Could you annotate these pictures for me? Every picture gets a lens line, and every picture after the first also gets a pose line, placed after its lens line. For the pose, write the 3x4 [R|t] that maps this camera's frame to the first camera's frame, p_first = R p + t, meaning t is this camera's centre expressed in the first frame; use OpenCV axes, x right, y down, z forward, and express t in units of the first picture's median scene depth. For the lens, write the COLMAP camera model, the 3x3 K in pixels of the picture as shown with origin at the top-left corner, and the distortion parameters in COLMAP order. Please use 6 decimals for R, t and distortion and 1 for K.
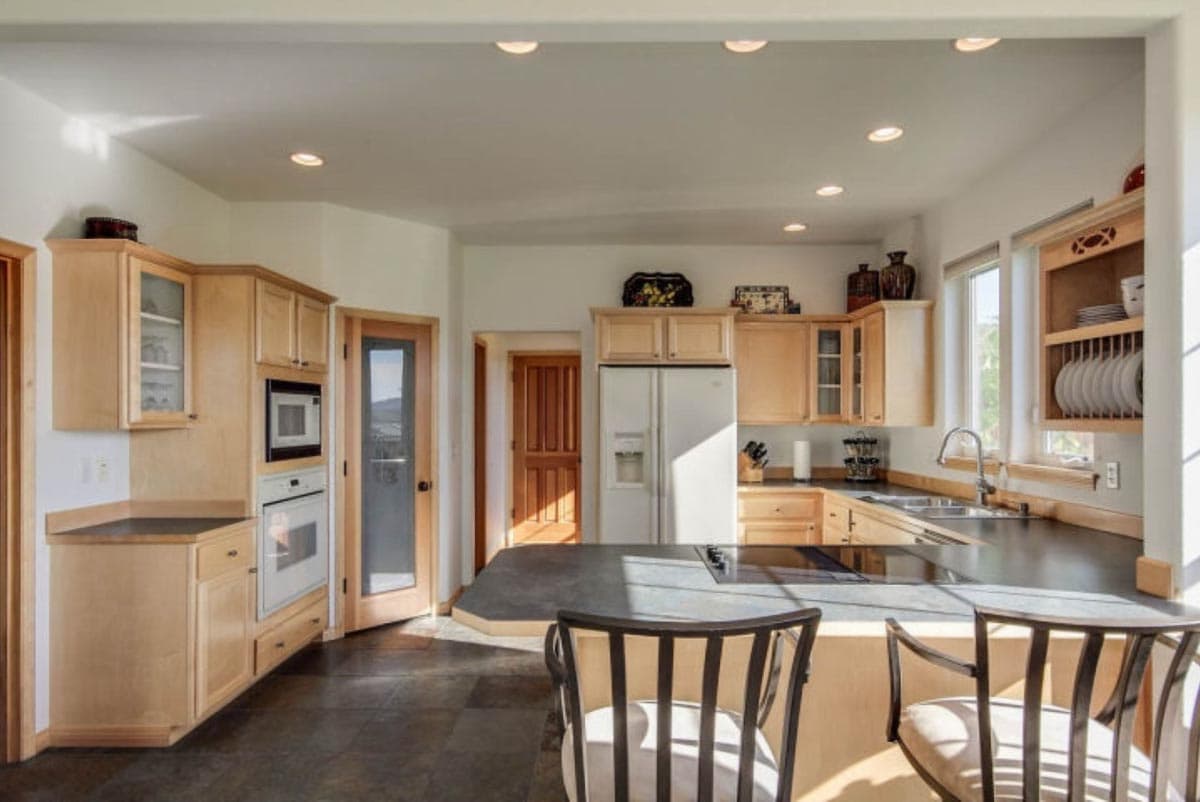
lens RADIAL K [[670.4, 0, 607.2], [0, 670.4, 408.0], [0, 0, 1]] dist [0.019316, -0.000079]
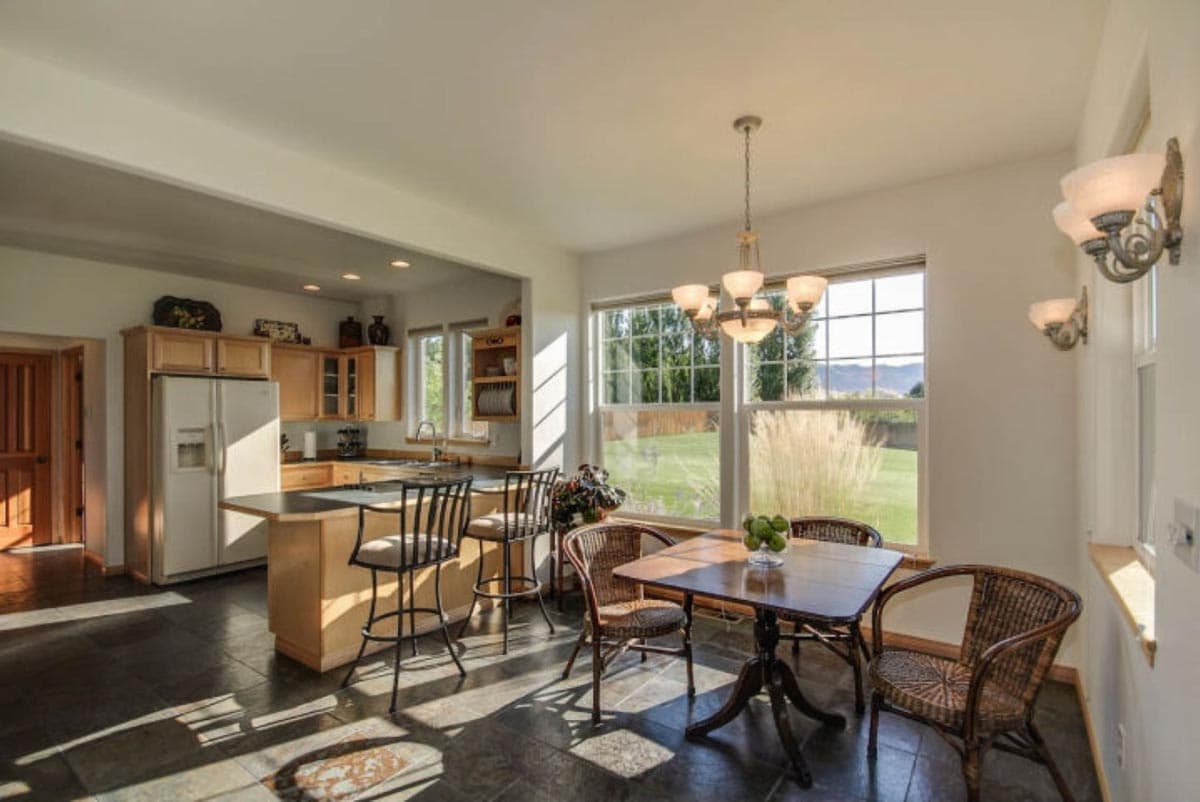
lens RADIAL K [[560.3, 0, 594.7], [0, 560.3, 409.6], [0, 0, 1]] dist [0.002107, -0.007486]
pose [[0.597997, 0.004754, 0.801484, -0.343068], [-0.007484, 0.999972, -0.000347, -0.004599], [-0.801463, -0.005790, 0.598016, -0.242504]]
